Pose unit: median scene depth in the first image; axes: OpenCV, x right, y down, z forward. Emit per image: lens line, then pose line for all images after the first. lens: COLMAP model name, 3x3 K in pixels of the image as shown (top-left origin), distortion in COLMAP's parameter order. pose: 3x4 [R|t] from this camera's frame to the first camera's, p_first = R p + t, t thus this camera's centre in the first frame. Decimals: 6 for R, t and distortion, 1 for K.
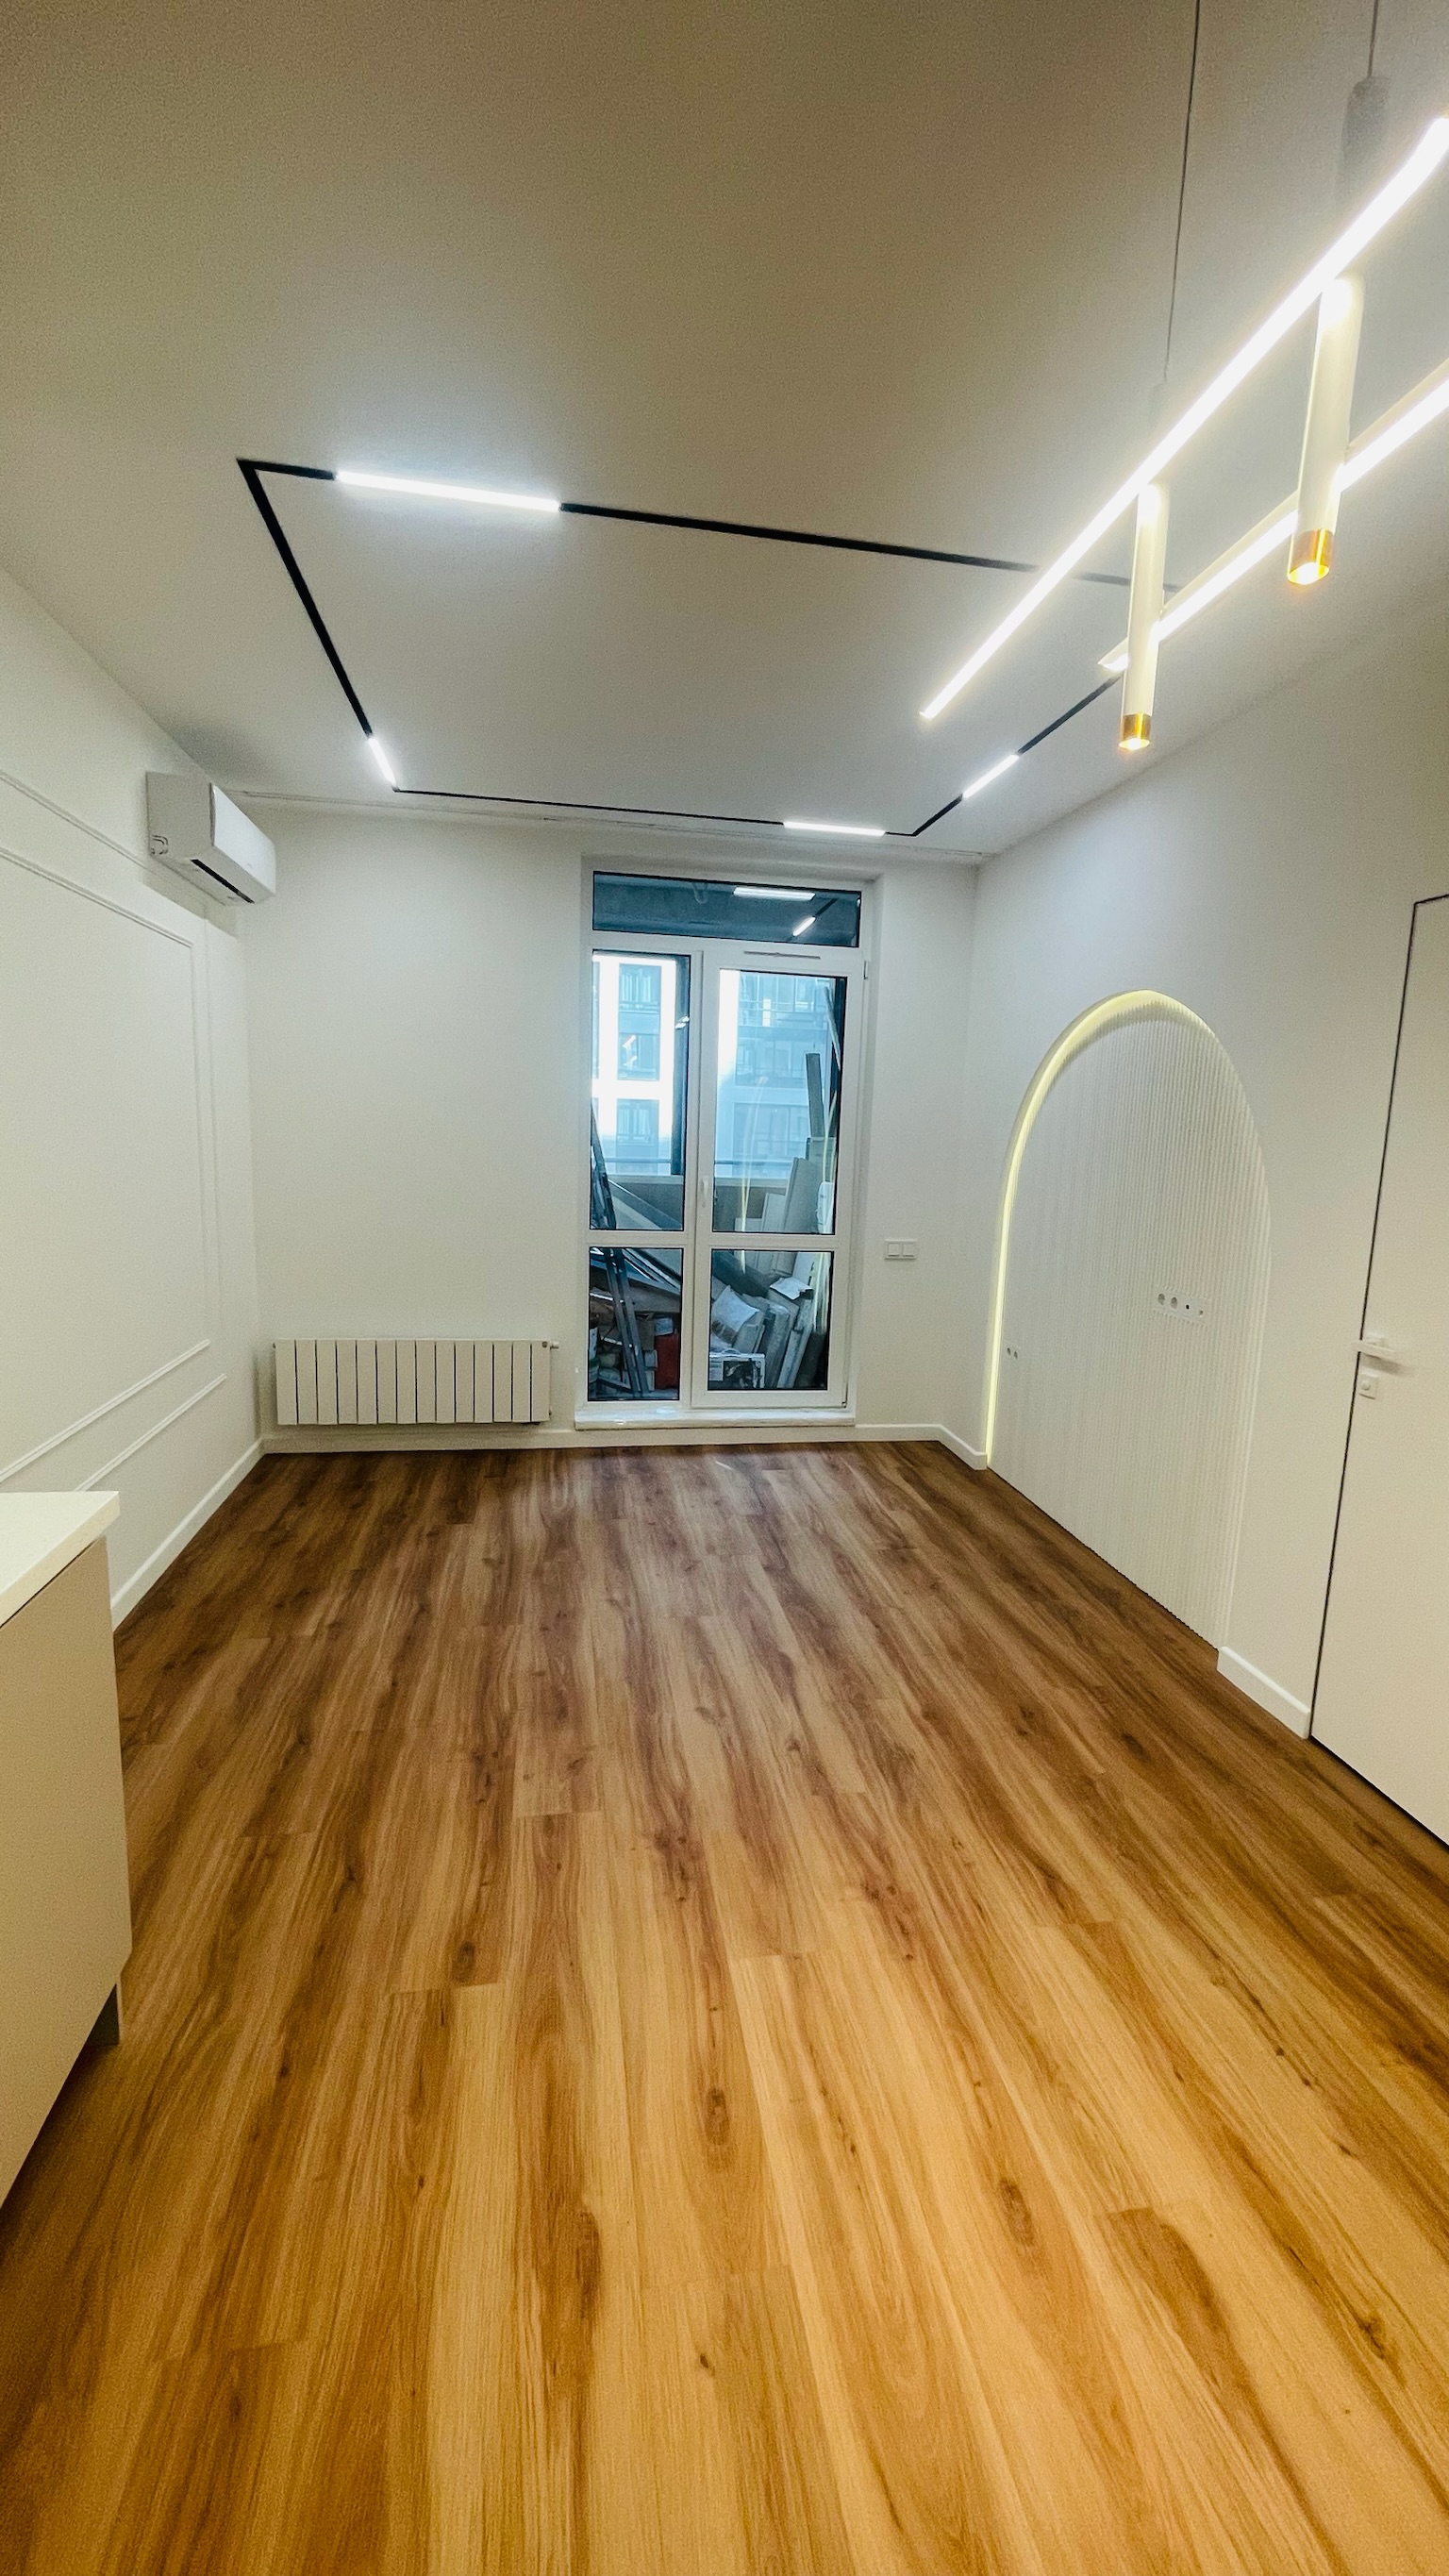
lens RADIAL K [[1050.5, 0, 734.7], [0, 1050.5, 1293.2], [0, 0, 1]] dist [-0.000504, 0.000607]
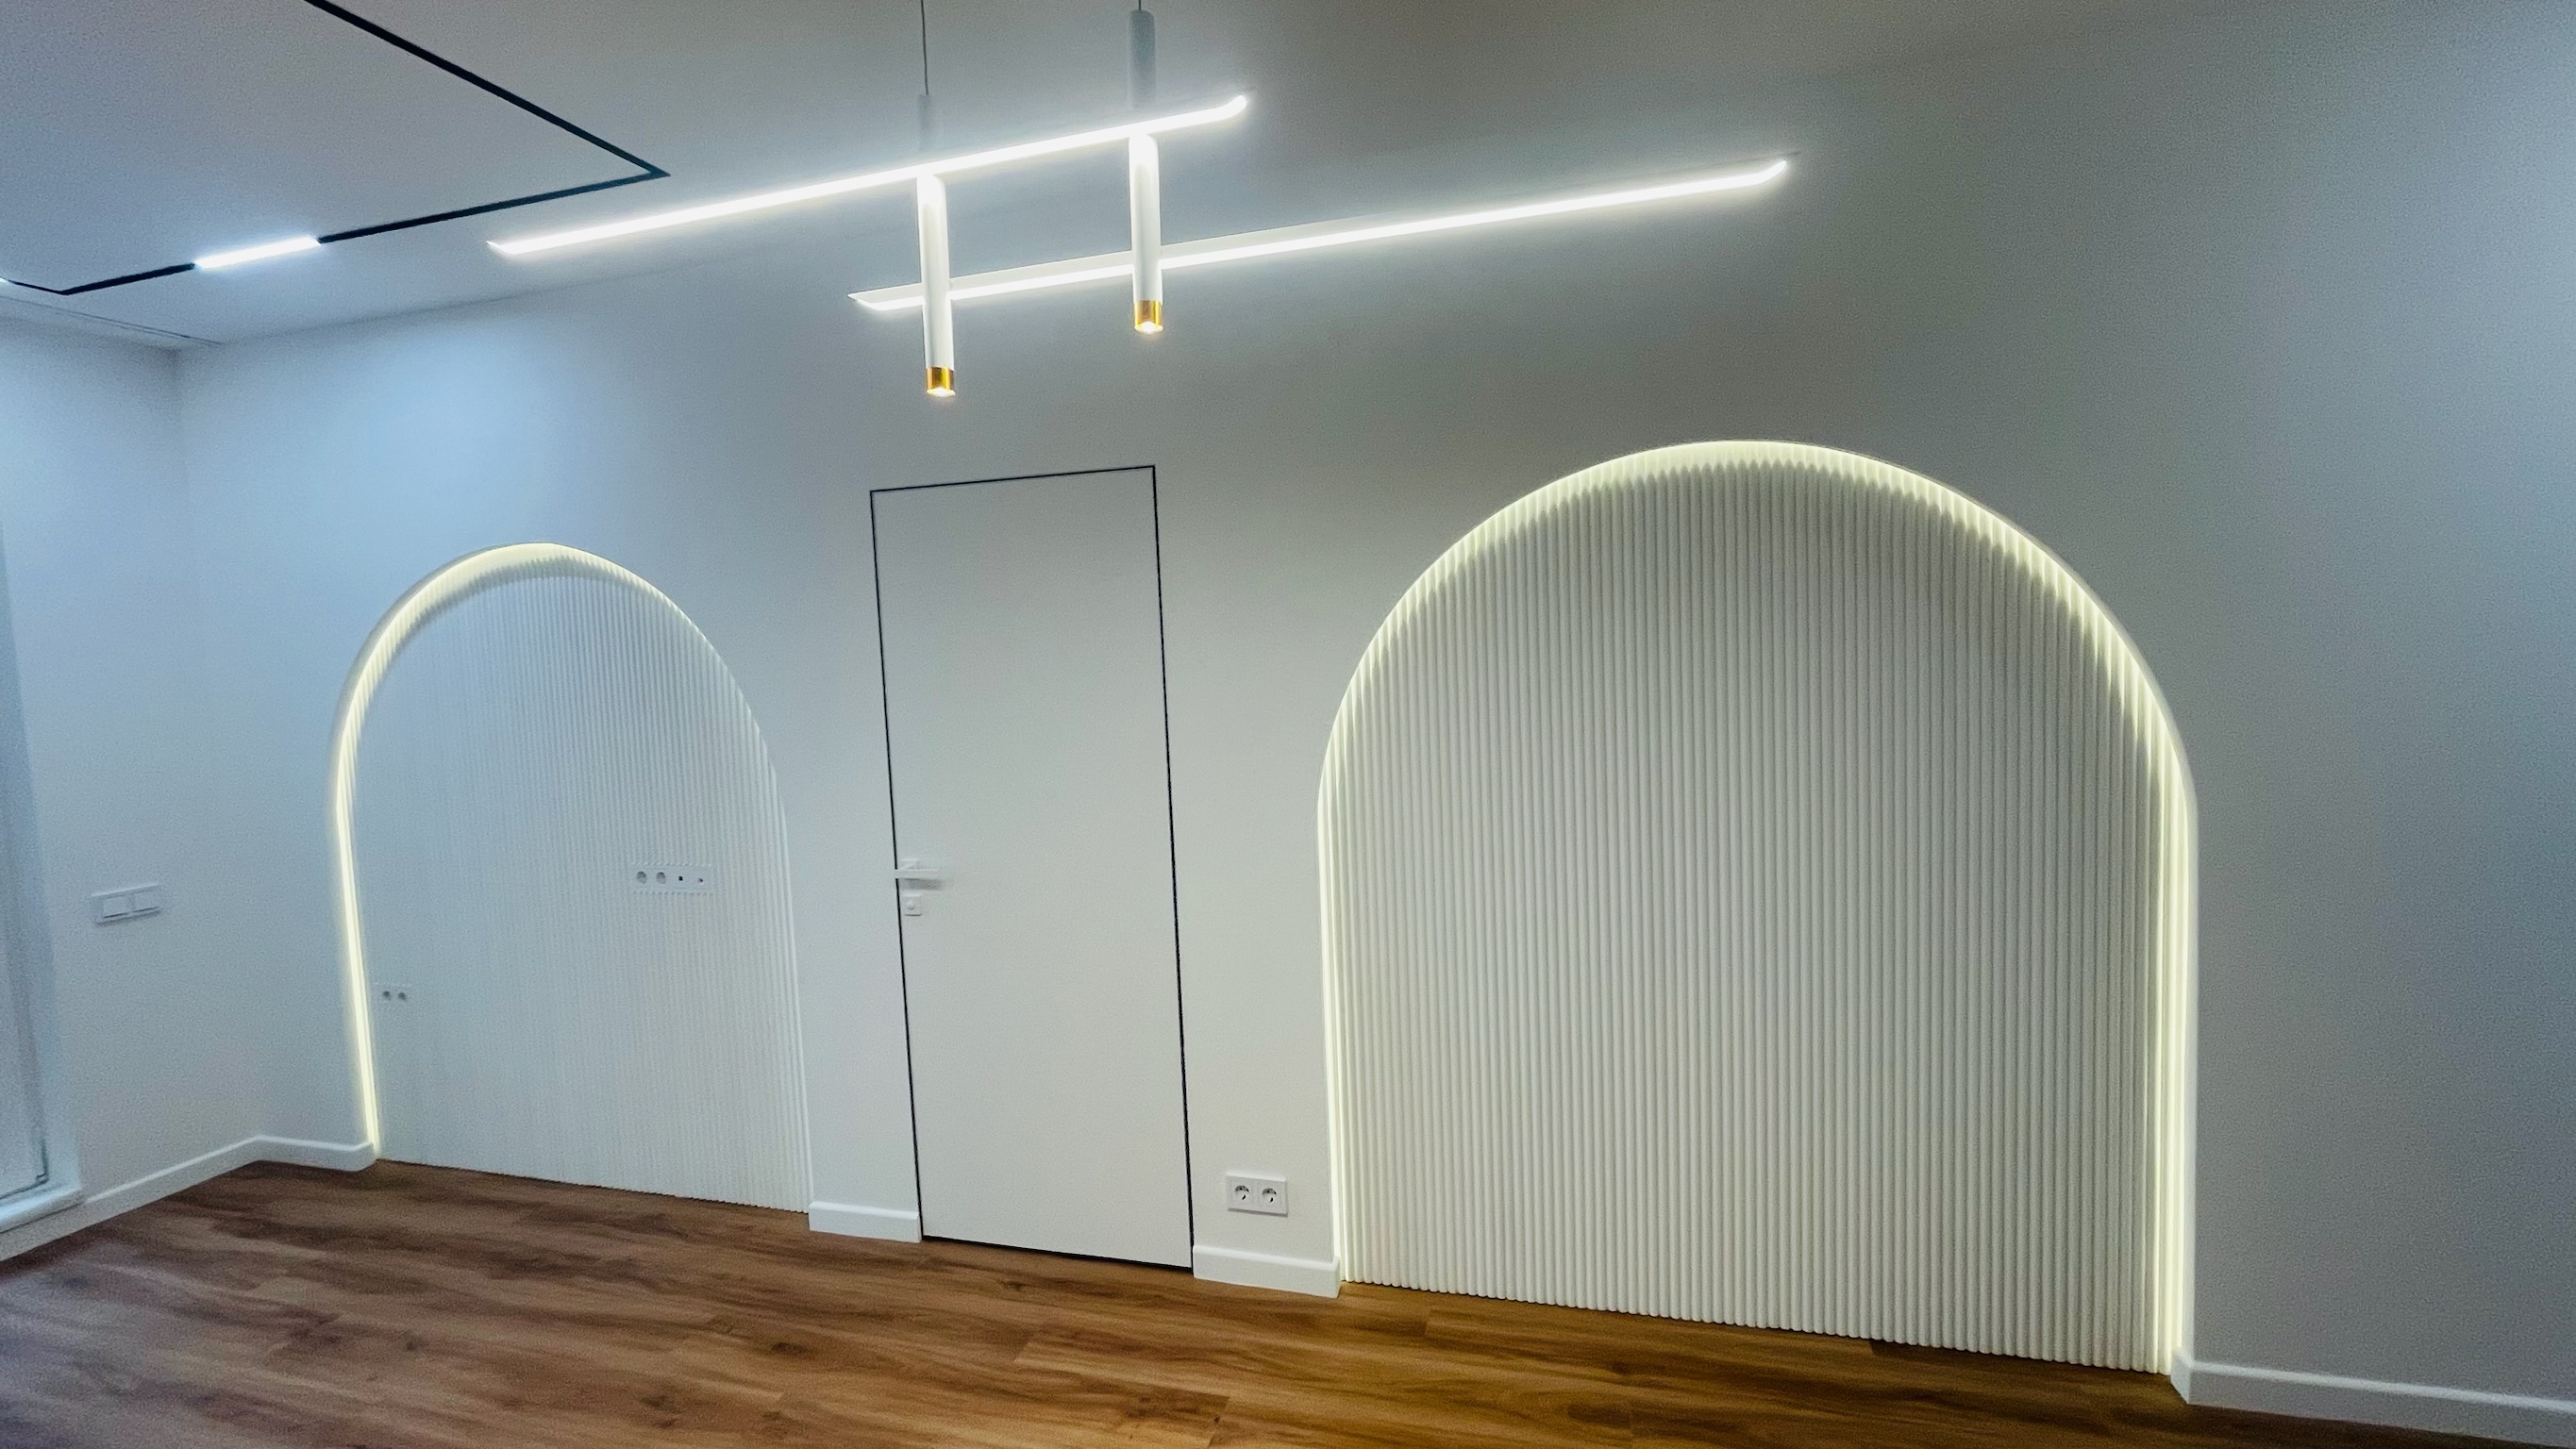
lens RADIAL K [[1050.5, 0, 1295.4], [0, 1050.5, 713.1], [0, 0, 1]] dist [-0.000504, 0.000607]
pose [[0.421993, -0.108902, 0.900035, -0.224440], [0.196673, 0.980114, 0.026379, -0.065594], [-0.885010, 0.165880, 0.435019, 0.109139]]
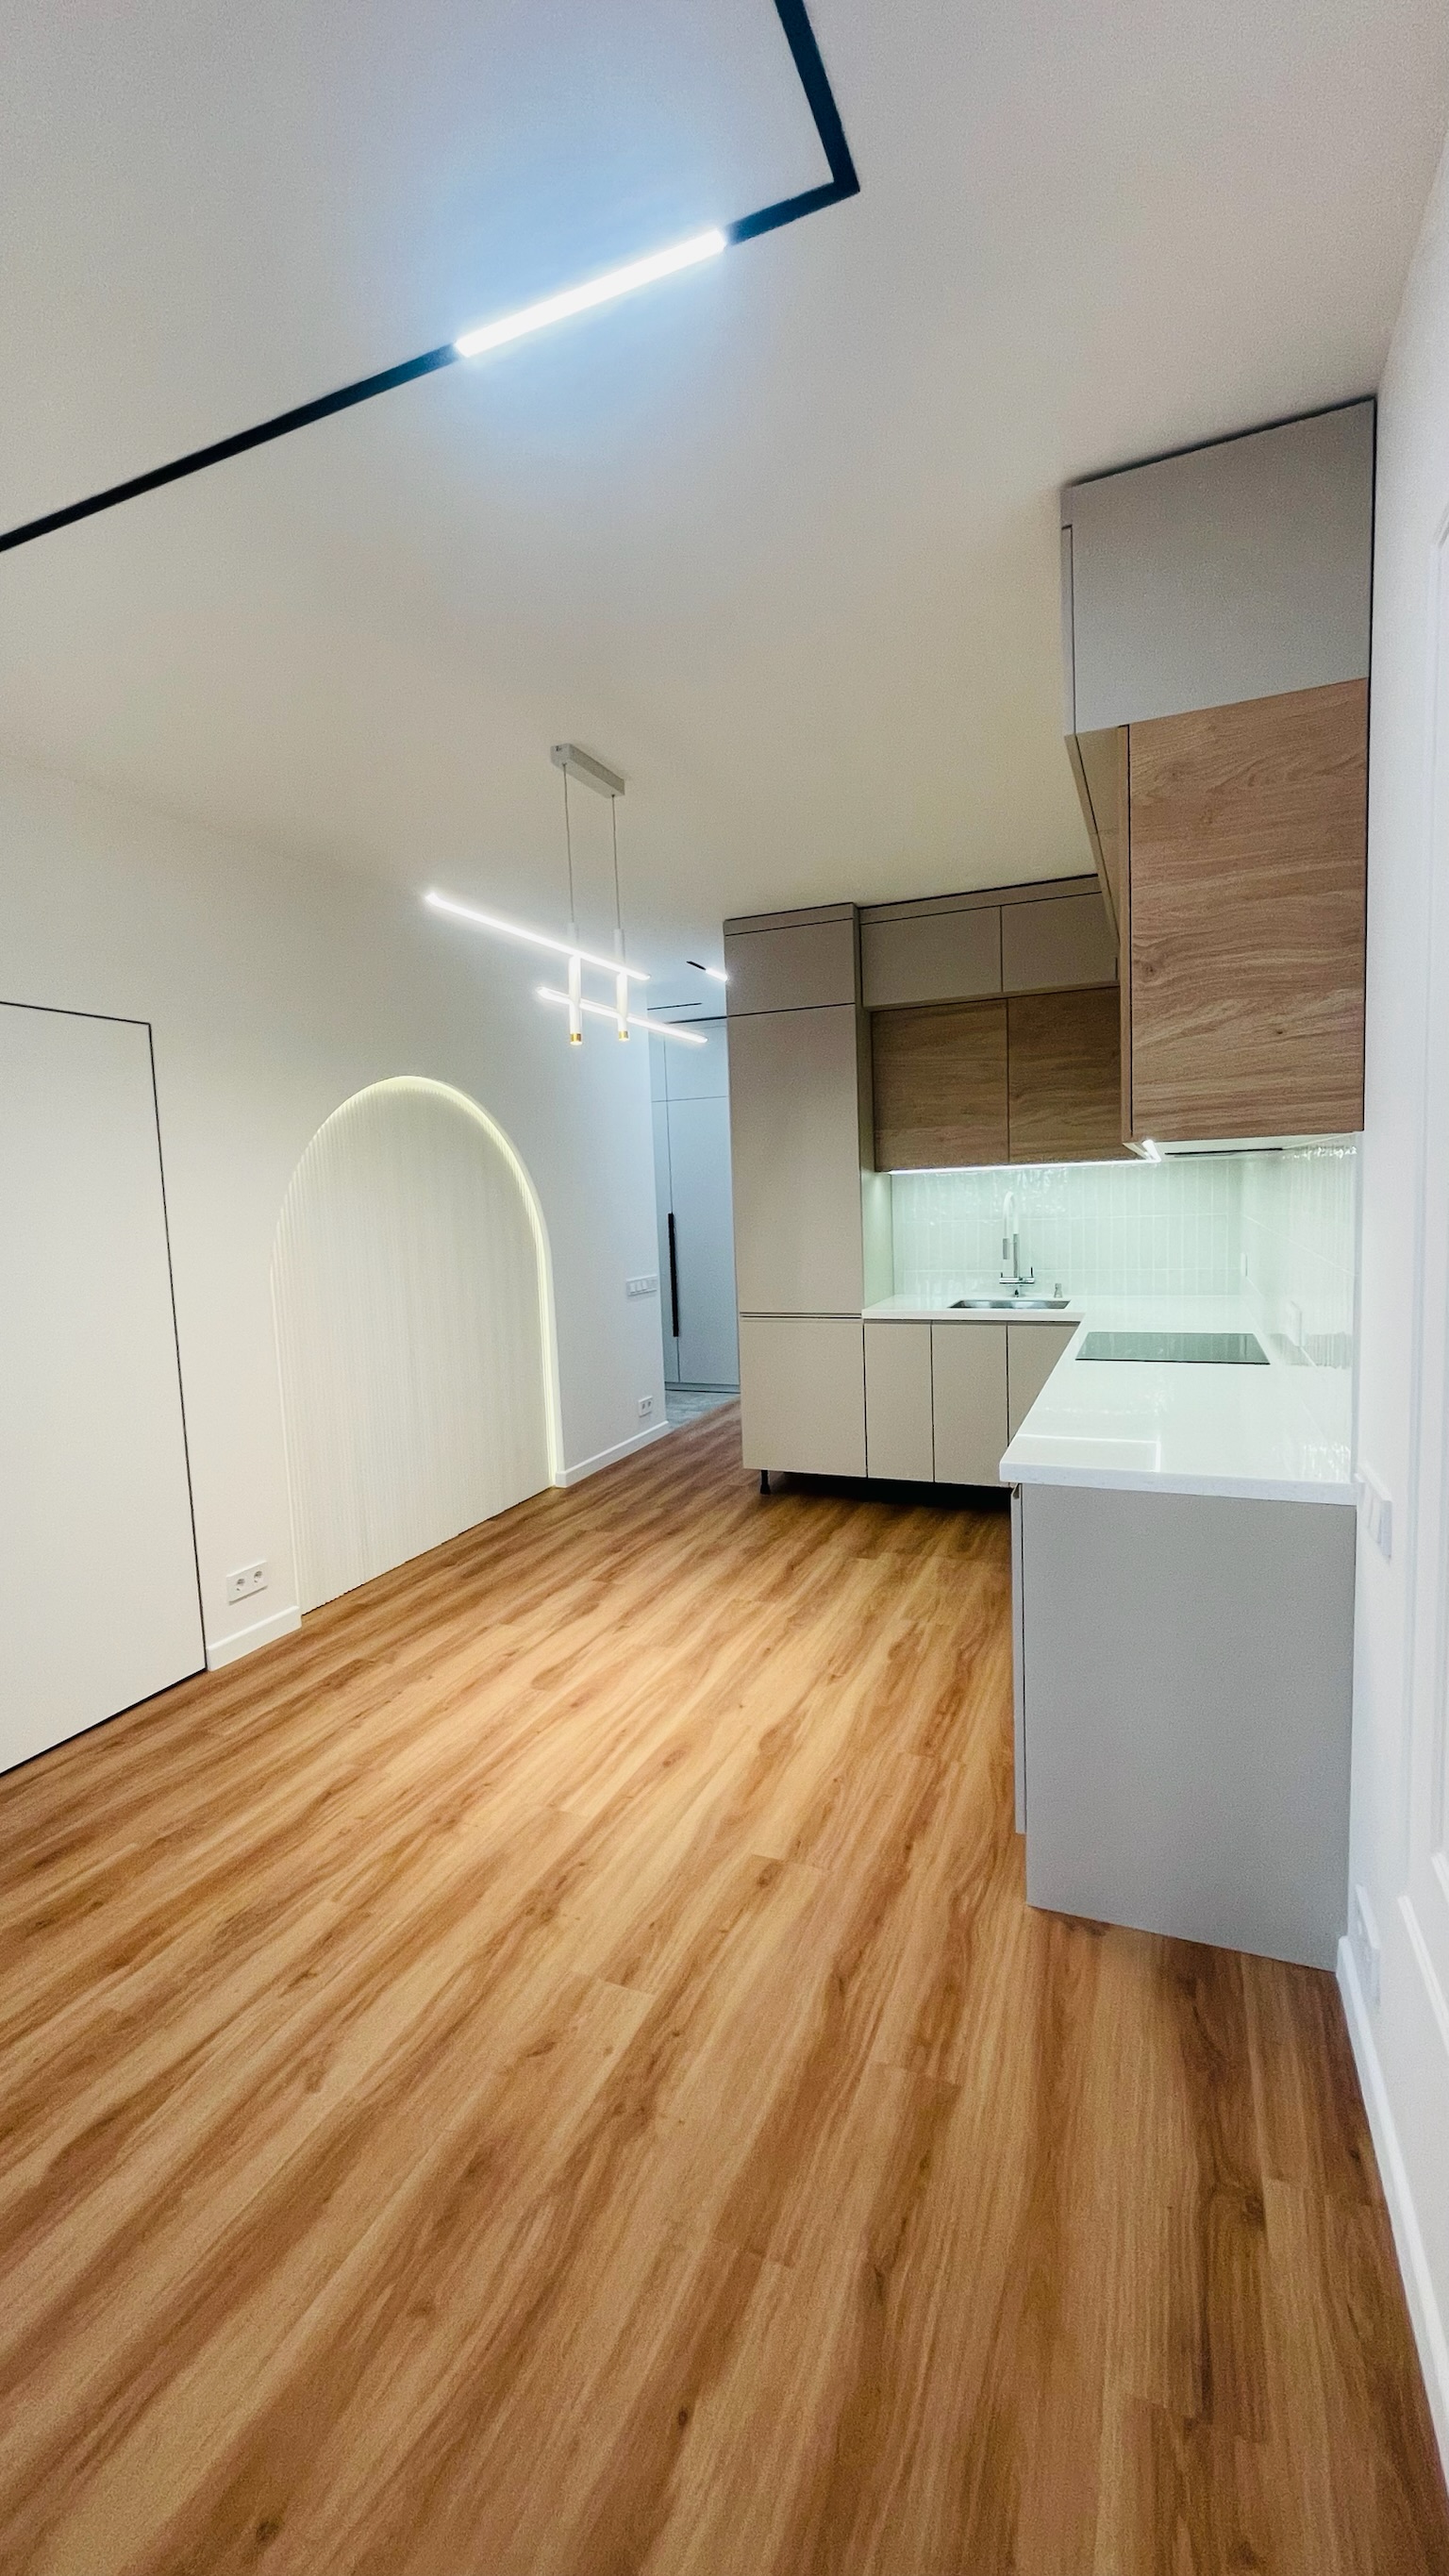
lens RADIAL K [[1041.4, 0, 737.4], [0, 1041.4, 1296.2], [0, 0, 1]] dist [-0.000221, 0.000682]
pose [[-0.847095, -0.053443, 0.528748, -0.633793], [0.093315, 0.964516, 0.246985, -0.233349], [-0.523185, 0.258560, -0.812049, 1.399378]]
